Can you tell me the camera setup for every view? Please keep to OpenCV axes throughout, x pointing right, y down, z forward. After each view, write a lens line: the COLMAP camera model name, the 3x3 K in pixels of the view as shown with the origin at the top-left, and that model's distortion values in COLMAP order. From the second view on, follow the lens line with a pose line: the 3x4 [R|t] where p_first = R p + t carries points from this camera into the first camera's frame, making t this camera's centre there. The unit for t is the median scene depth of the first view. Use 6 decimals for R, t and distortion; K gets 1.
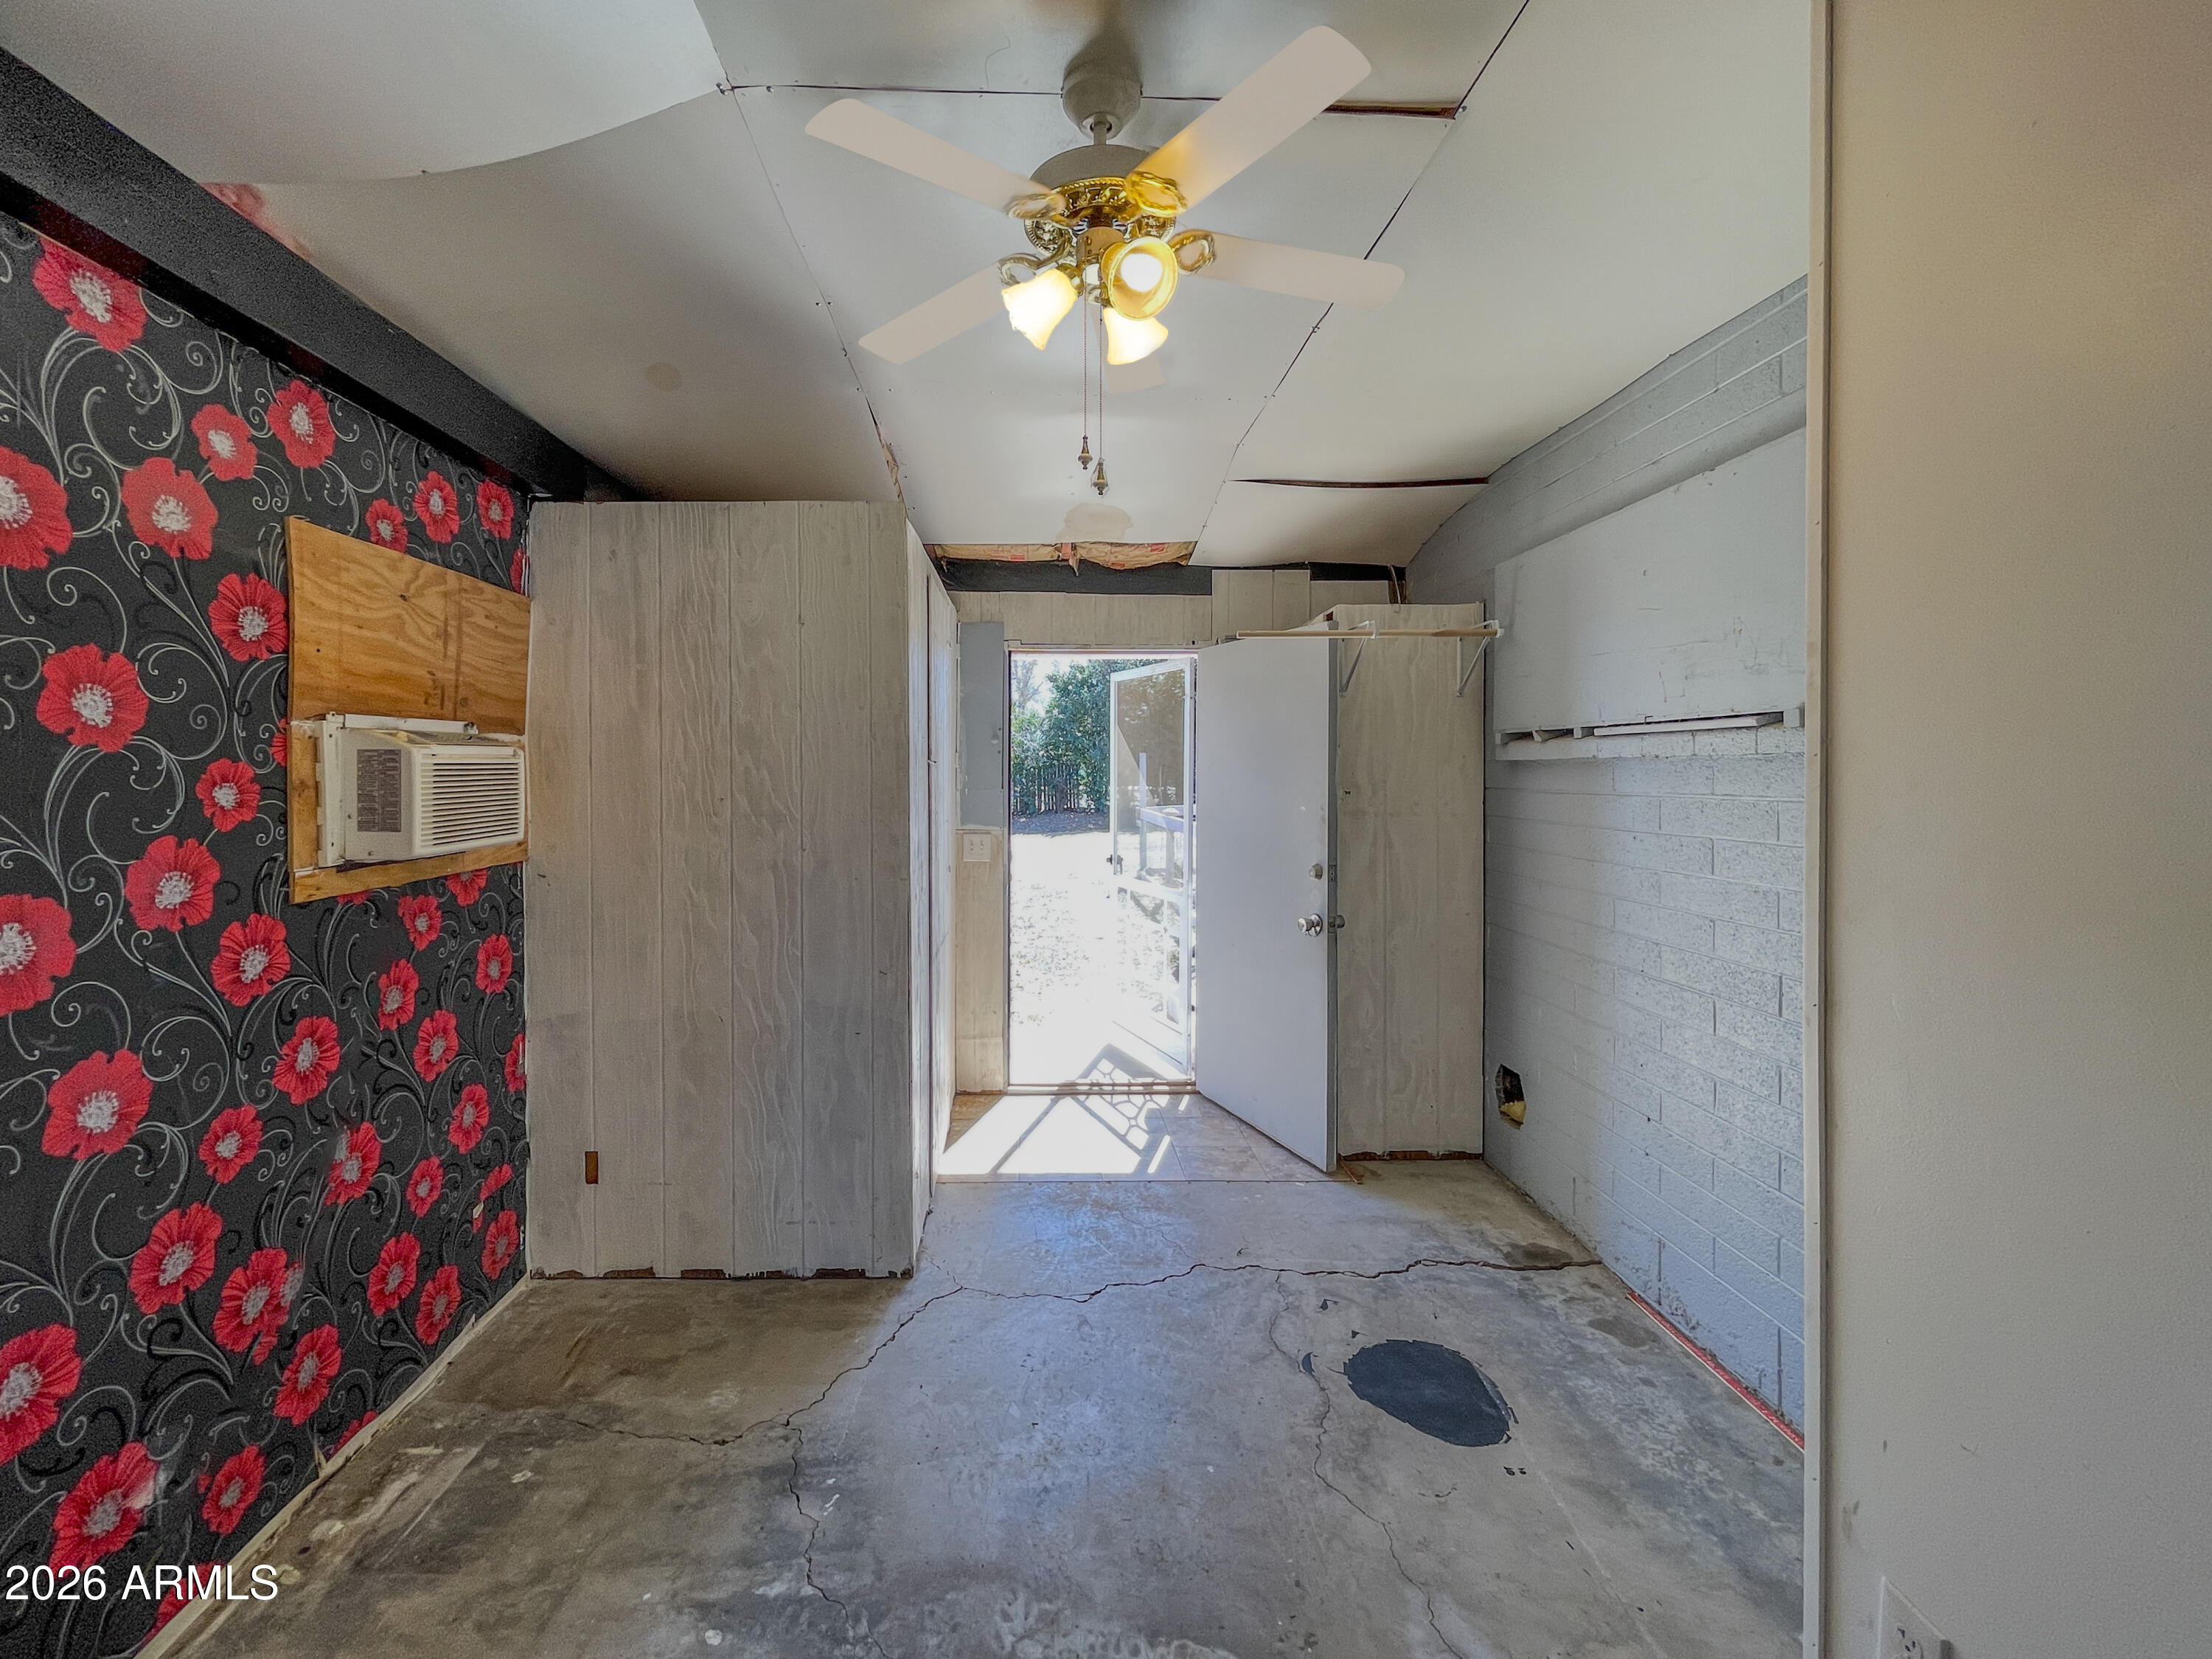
lens RADIAL K [[933.3, 0, 1029.0], [0, 933.3, 782.2], [0, 0, 1]] dist [0.001815, 0.001051]
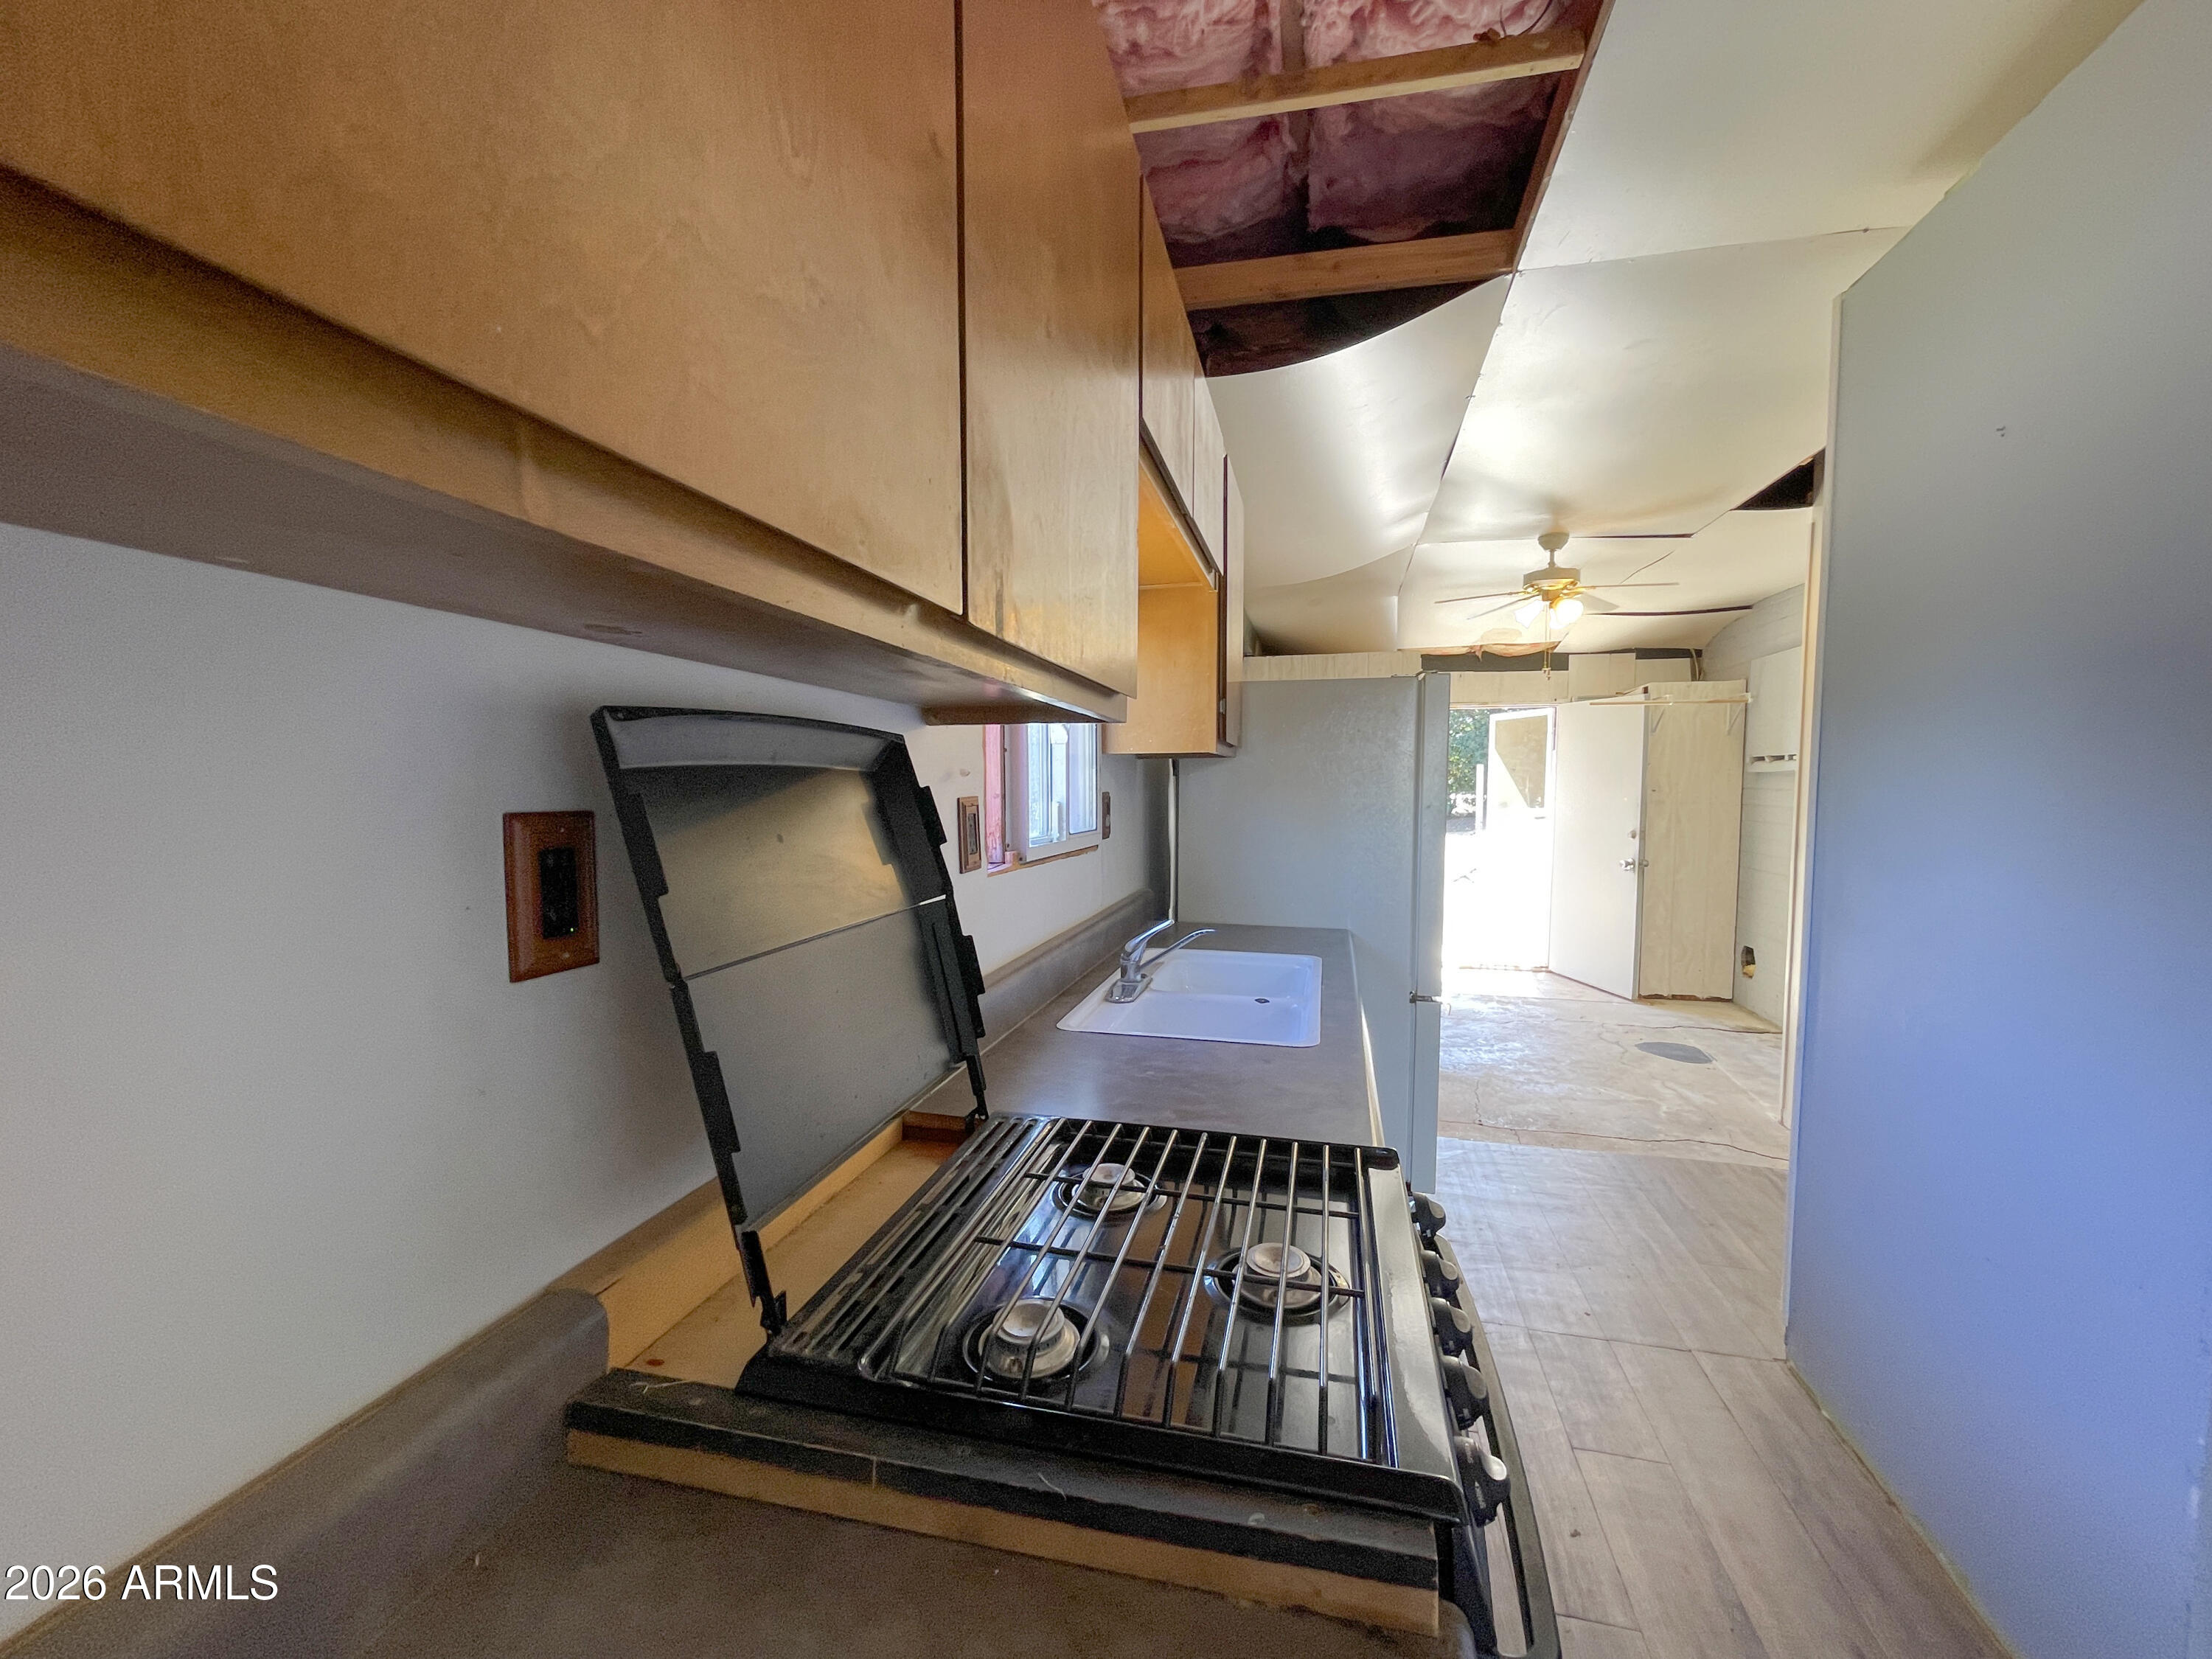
lens RADIAL K [[933.3, 0, 1098.2], [0, 933.3, 842.5], [0, 0, 1]] dist [0.001815, 0.001051]
pose [[0.972693, 0.017472, -0.231438, -0.270571], [-0.004605, 0.998419, 0.056021, 0.015250], [0.232051, -0.053426, 0.971235, -0.970321]]
